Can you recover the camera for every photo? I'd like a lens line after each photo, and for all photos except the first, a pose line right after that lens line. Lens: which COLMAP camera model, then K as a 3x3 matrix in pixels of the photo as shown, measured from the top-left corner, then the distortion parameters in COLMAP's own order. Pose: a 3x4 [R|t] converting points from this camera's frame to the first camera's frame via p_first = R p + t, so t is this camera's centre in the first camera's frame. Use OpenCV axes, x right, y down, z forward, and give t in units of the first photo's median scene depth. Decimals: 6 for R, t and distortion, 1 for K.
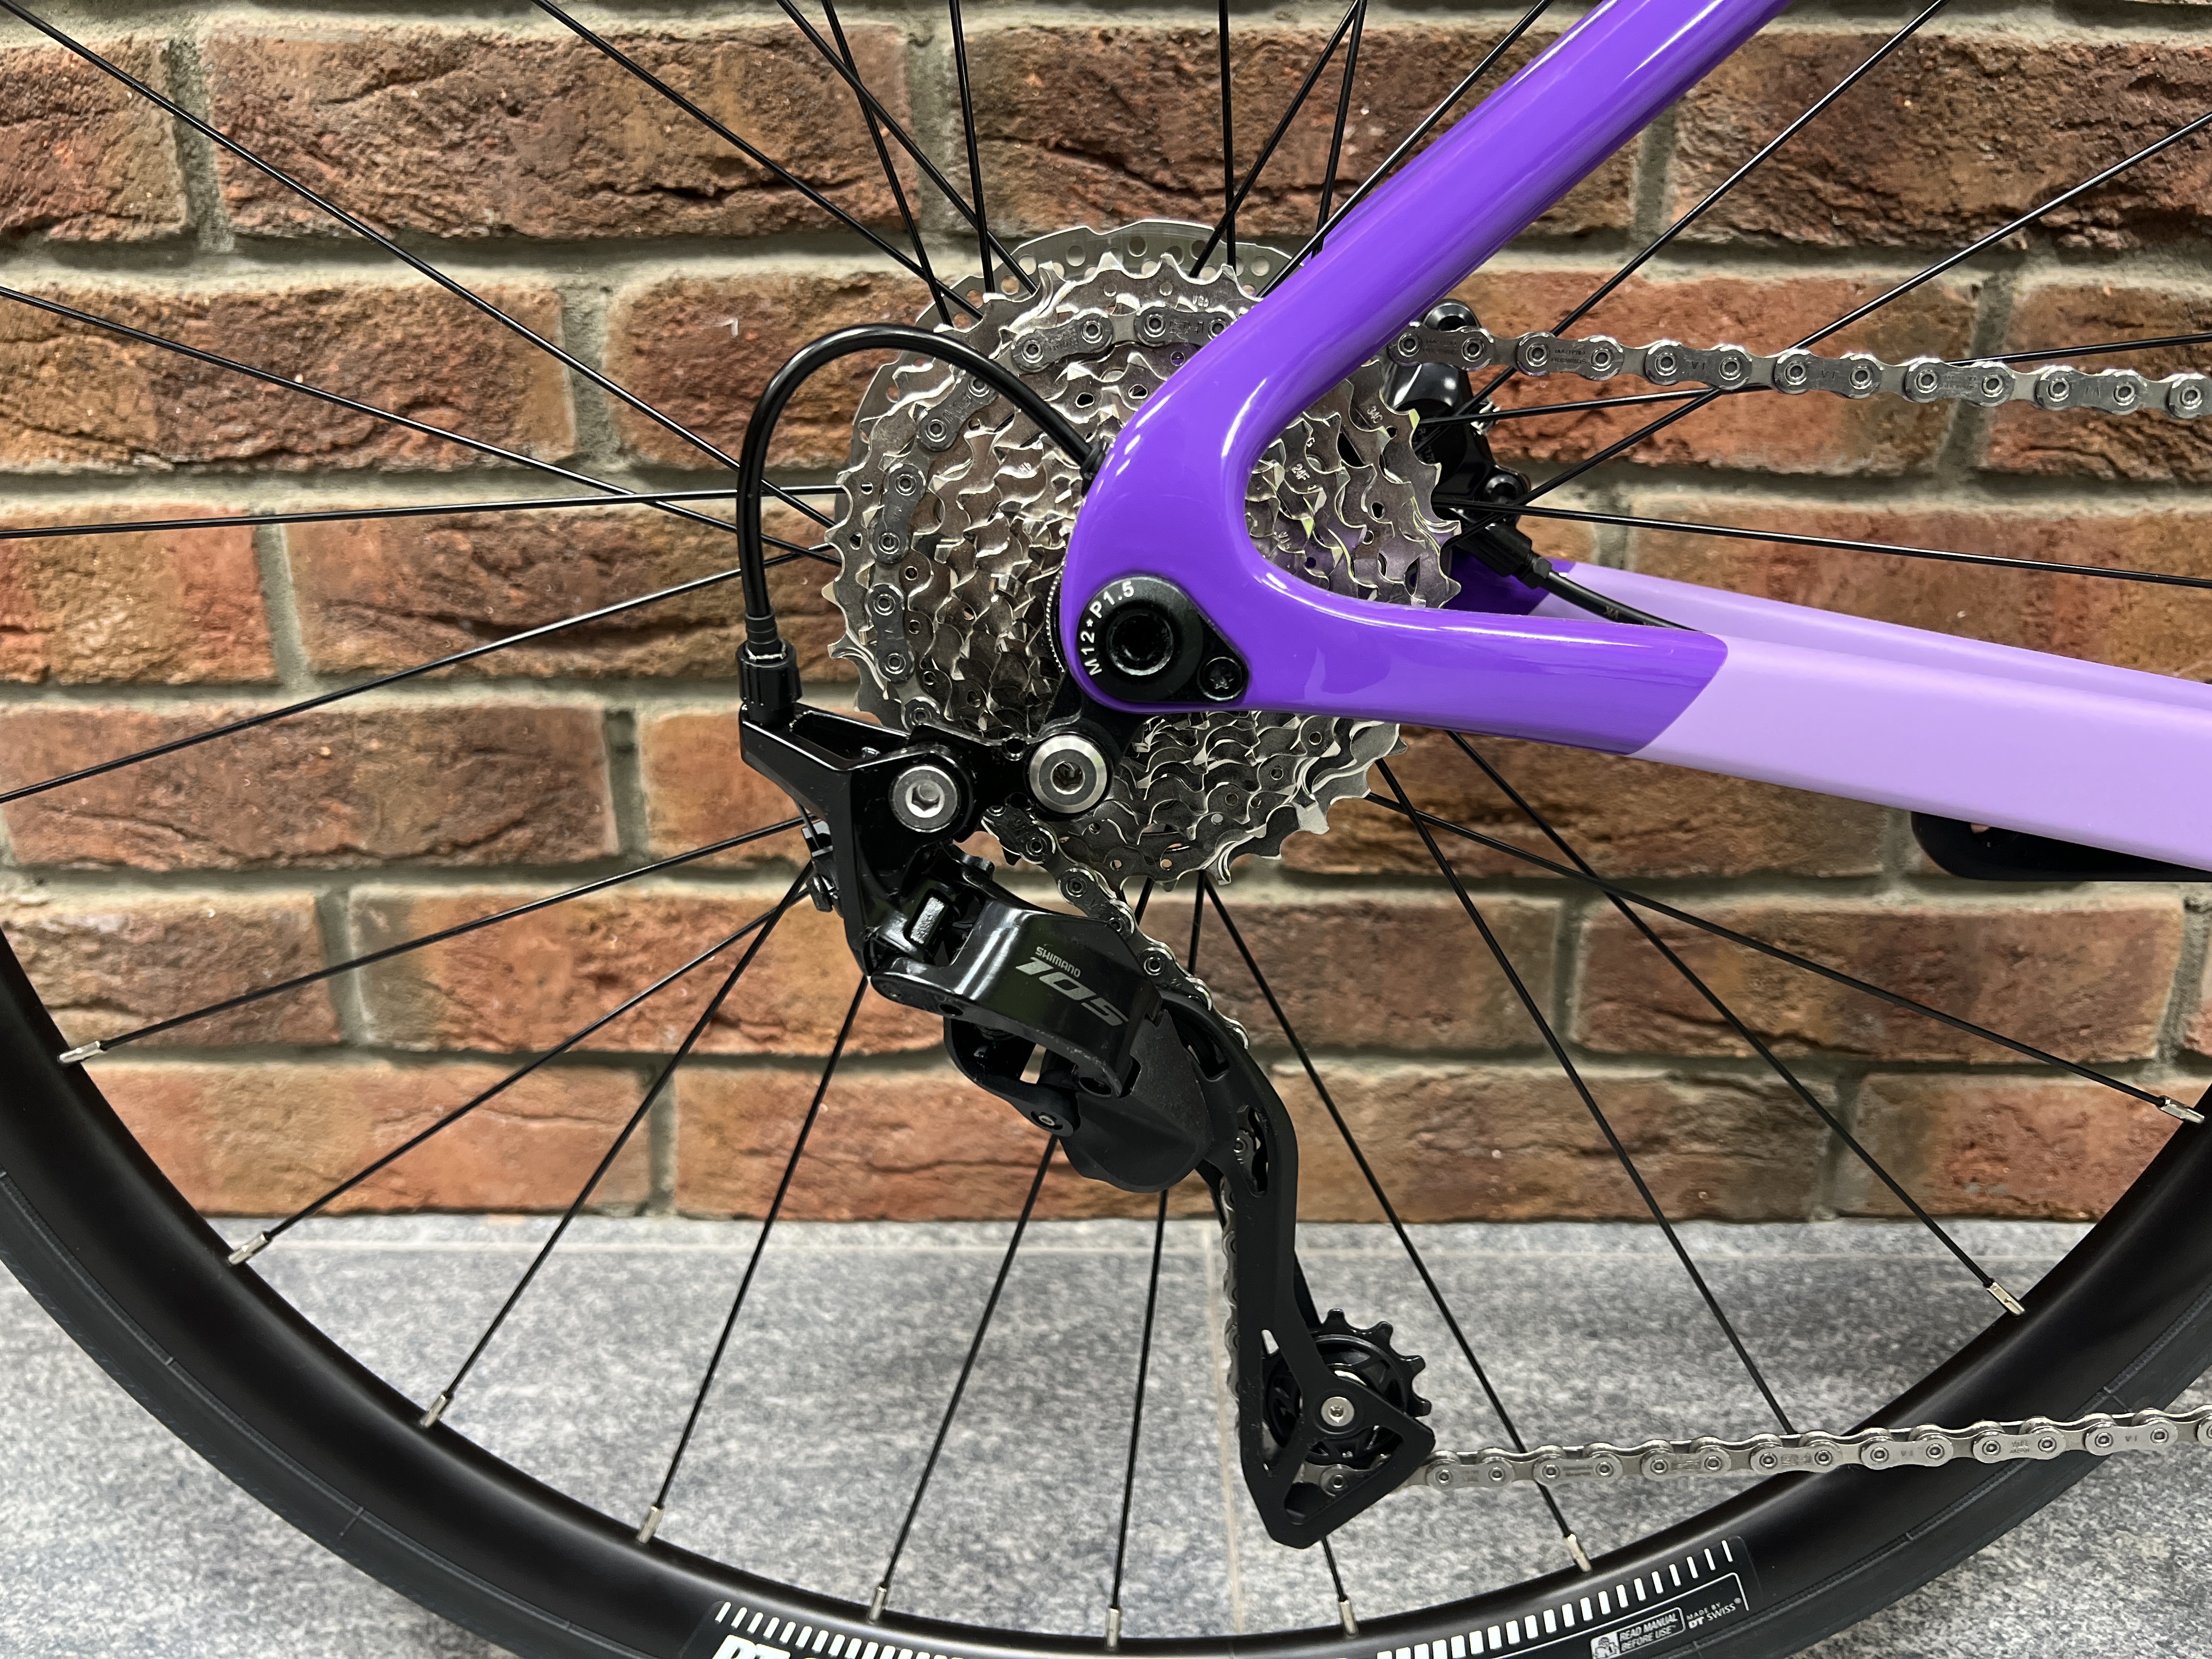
lens RADIAL K [[1702.7, 0, 1114.2], [0, 1702.7, 836.5], [0, 0, 1]] dist [0.028793, -0.049173]
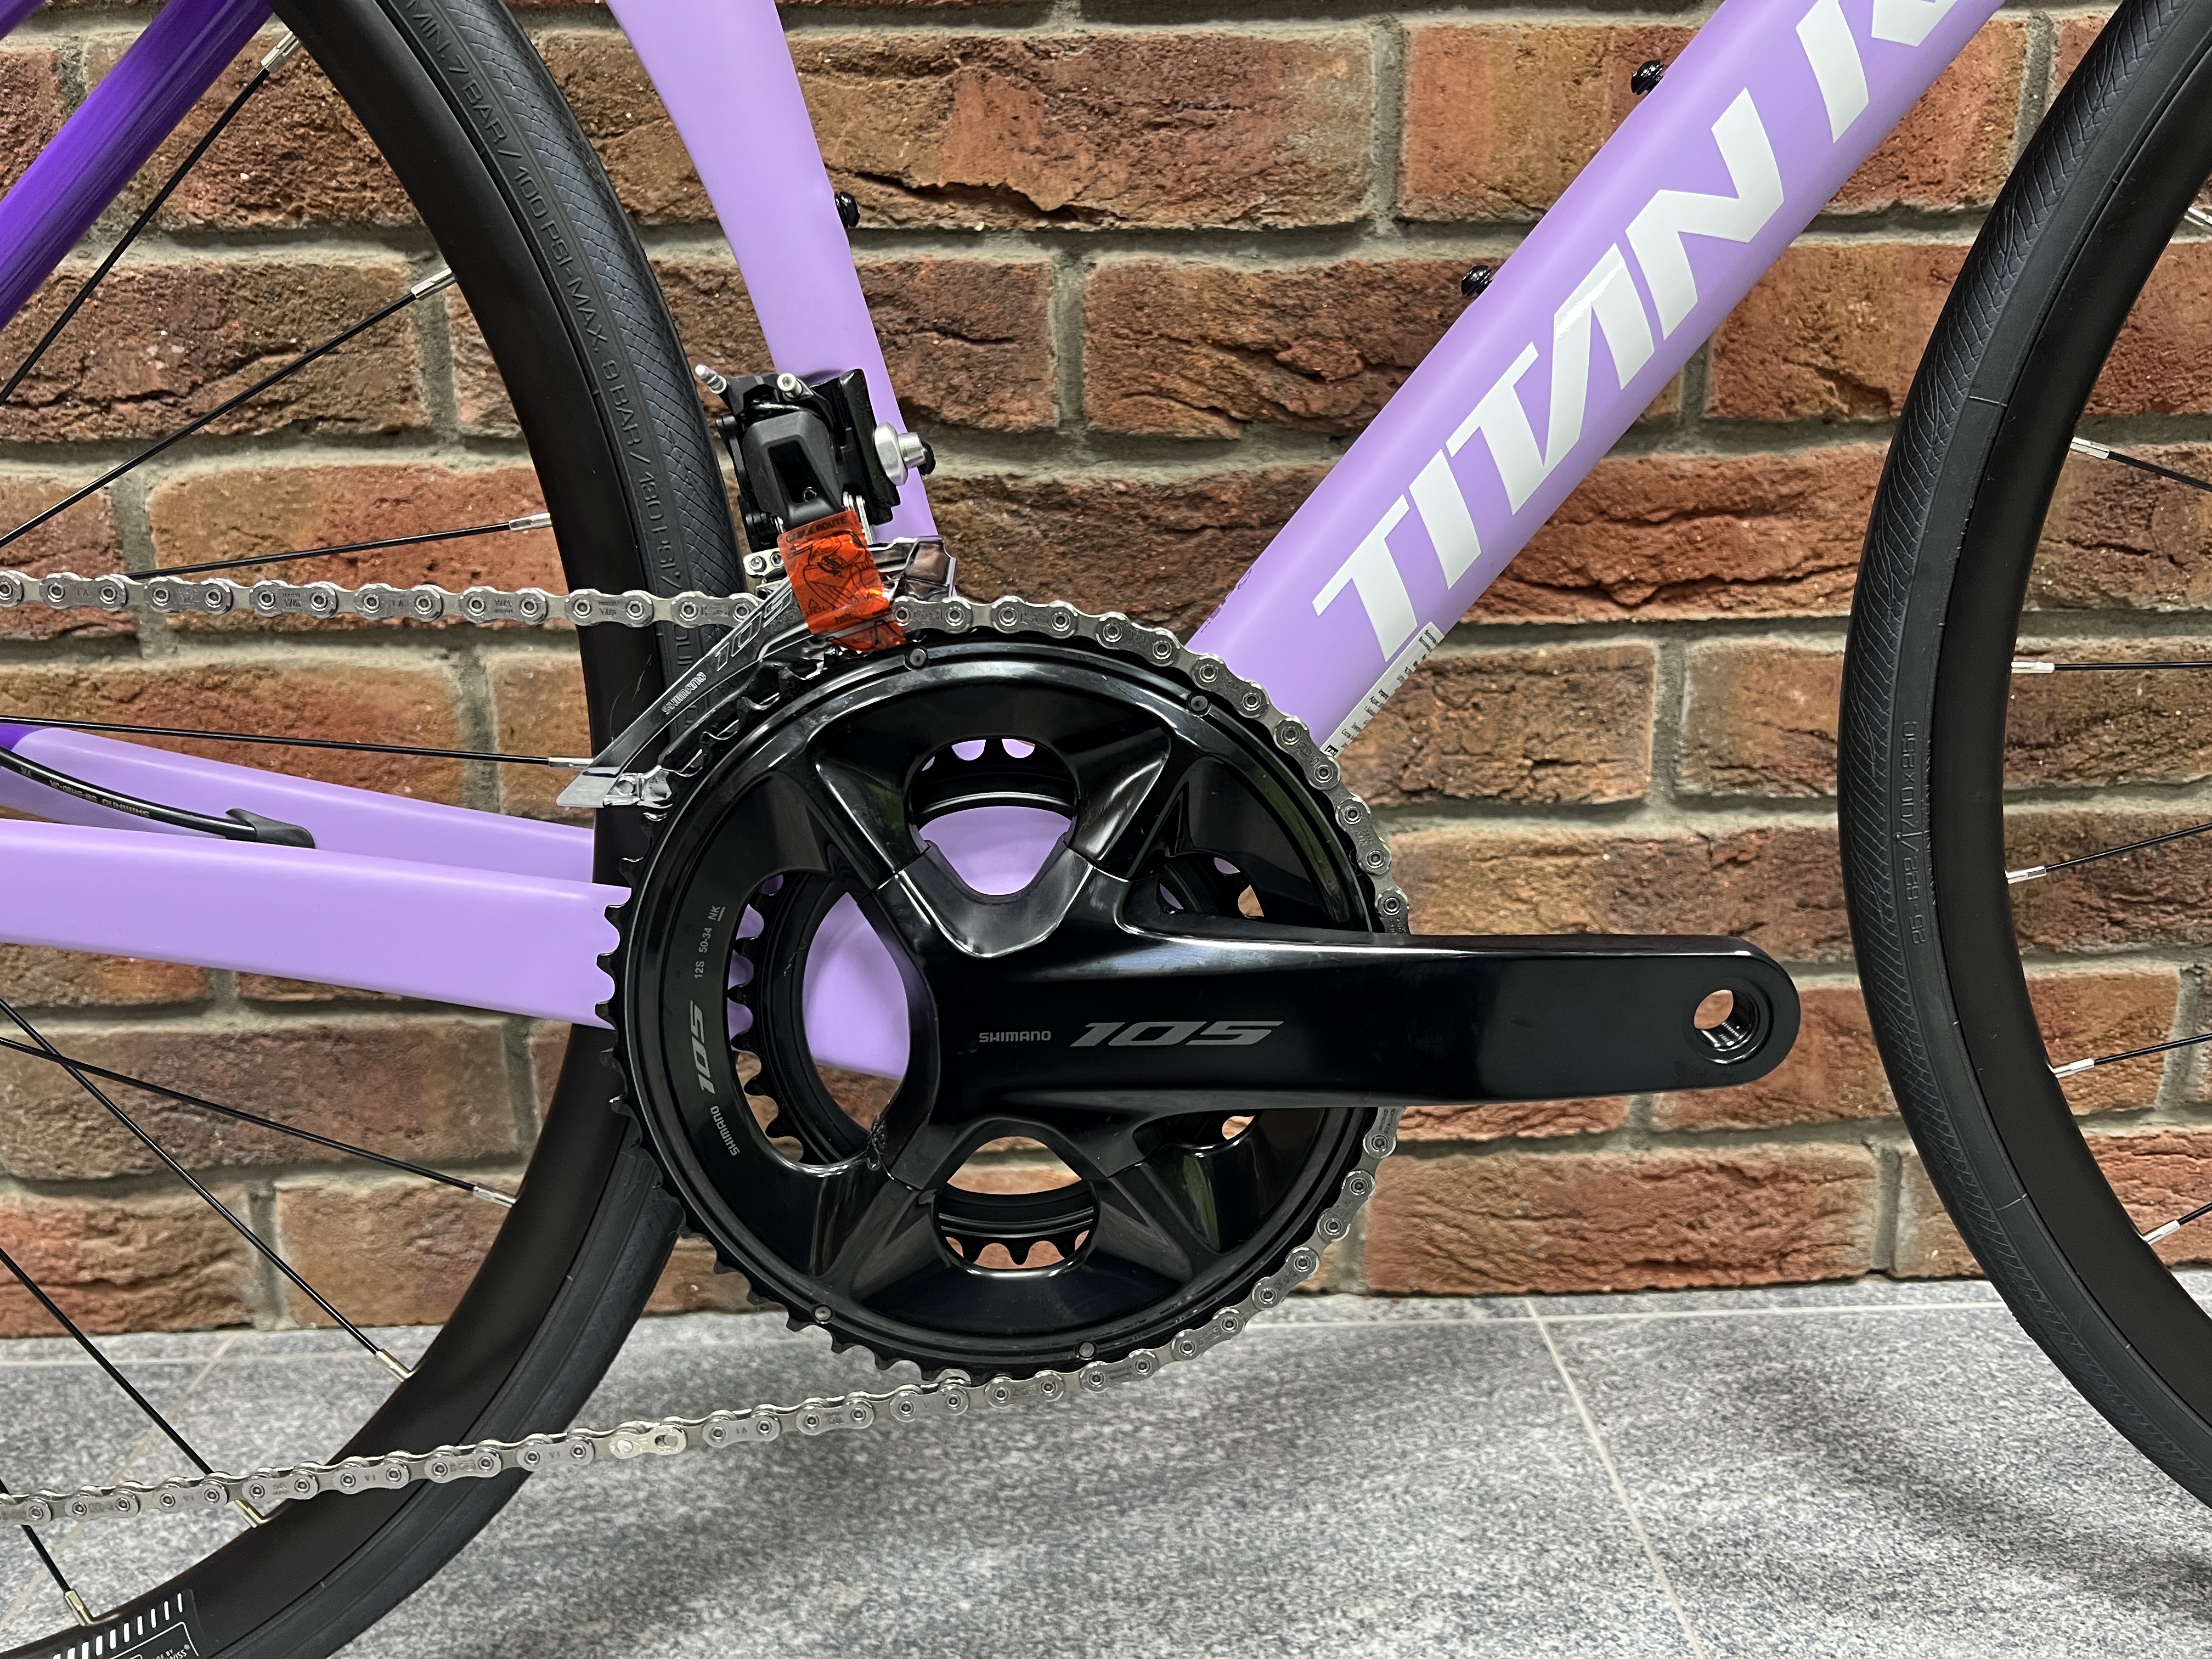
lens RADIAL K [[1702.7, 0, 1106.7], [0, 1702.7, 842.7], [0, 0, 1]] dist [0.028793, -0.049173]
pose [[0.999017, -0.029487, 0.033087, 0.668413], [0.031689, 0.997172, -0.068148, 0.012382], [-0.030984, 0.069130, 0.997126, -0.124826]]
